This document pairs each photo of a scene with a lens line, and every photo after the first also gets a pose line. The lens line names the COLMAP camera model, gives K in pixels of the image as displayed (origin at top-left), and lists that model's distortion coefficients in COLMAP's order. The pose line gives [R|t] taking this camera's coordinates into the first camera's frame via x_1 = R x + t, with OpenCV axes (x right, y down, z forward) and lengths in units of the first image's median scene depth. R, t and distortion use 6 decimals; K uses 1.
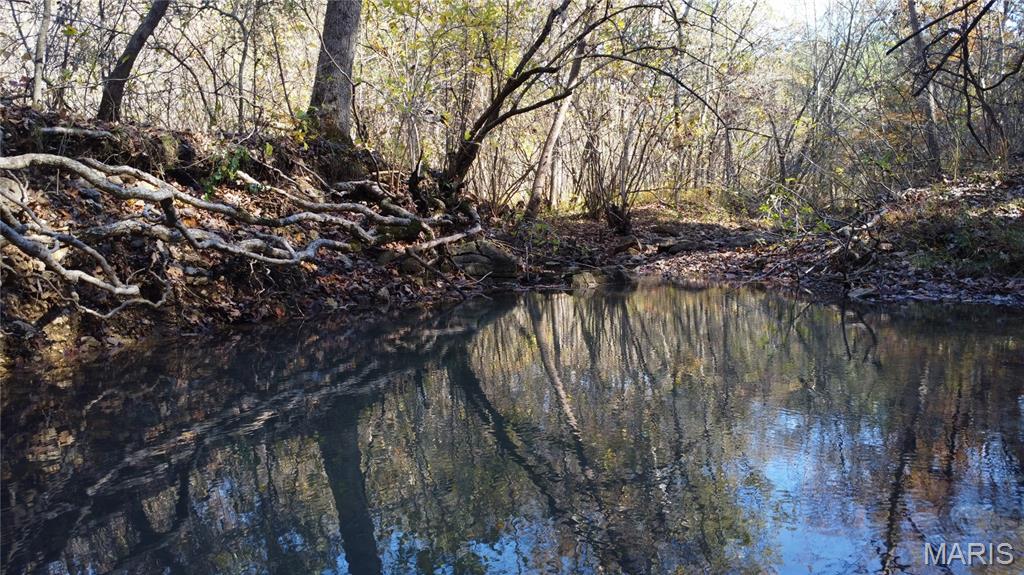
lens RADIAL K [[731.8, 0, 512.0], [0, 731.8, 287.5], [0, 0, 1]] dist [-0.038041, -0.001951]
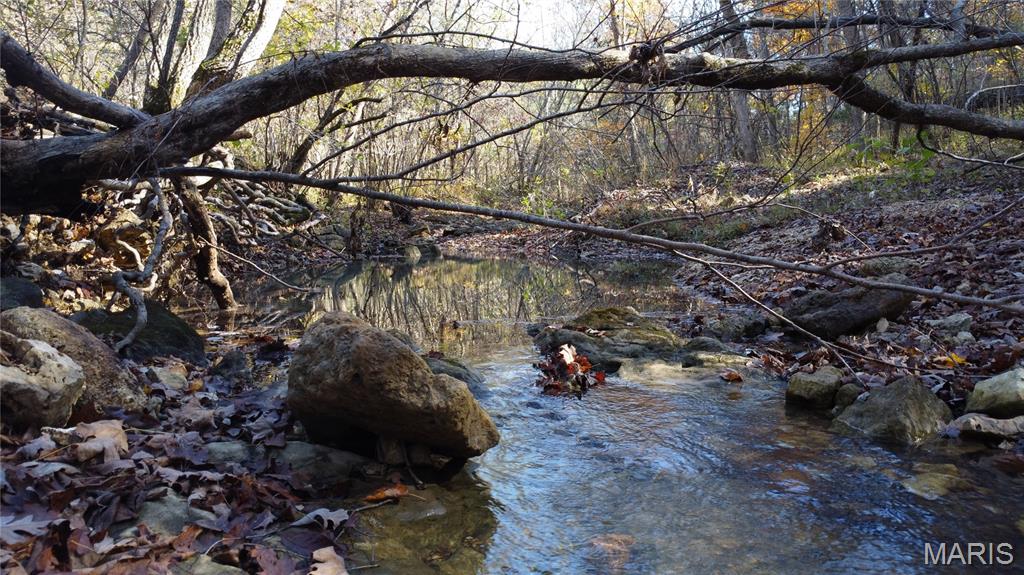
lens RADIAL K [[731.8, 0, 512.0], [0, 731.8, 287.5], [0, 0, 1]] dist [-0.038041, -0.001951]
pose [[0.938546, -0.027608, 0.344049, -0.197811], [0.023965, 0.999603, 0.014836, 0.040716], [-0.344322, -0.005679, 0.938835, -0.392774]]
